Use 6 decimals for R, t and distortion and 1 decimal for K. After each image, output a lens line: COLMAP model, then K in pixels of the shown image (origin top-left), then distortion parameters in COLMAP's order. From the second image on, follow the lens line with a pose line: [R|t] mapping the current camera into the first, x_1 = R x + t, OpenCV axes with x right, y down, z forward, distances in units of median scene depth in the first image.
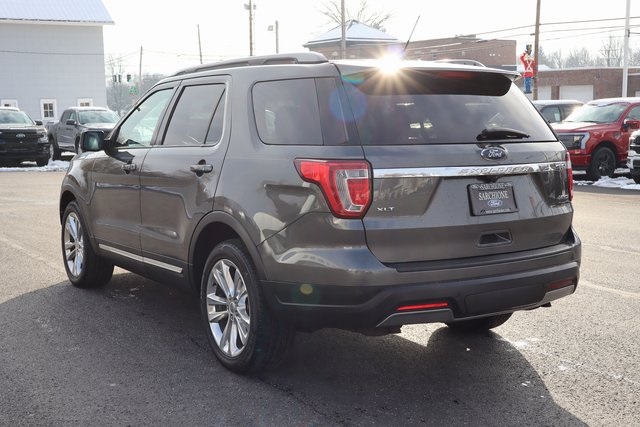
lens RADIAL K [[861.3, 0, 320.0], [0, 861.3, 213.5], [0, 0, 1]] dist [0.003174, -0.016679]
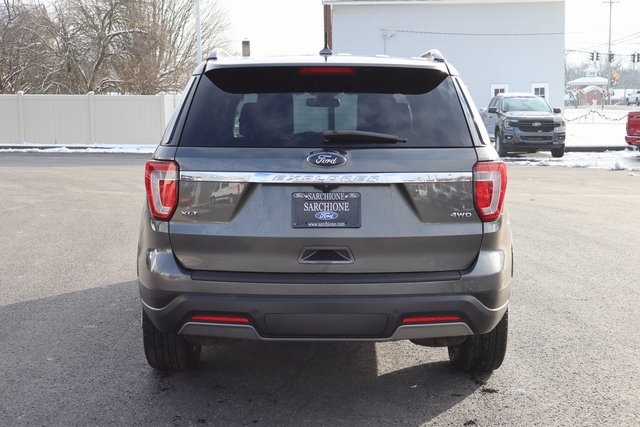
lens RADIAL K [[984.1, 0, 320.0], [0, 984.1, 213.5], [0, 0, 1]] dist [-0.003847, -0.047596]
pose [[0.834790, 0.065442, -0.546665, 0.751231], [-0.064518, 0.997697, 0.020913, -0.034928], [0.546774, 0.017812, 0.837090, 0.148009]]
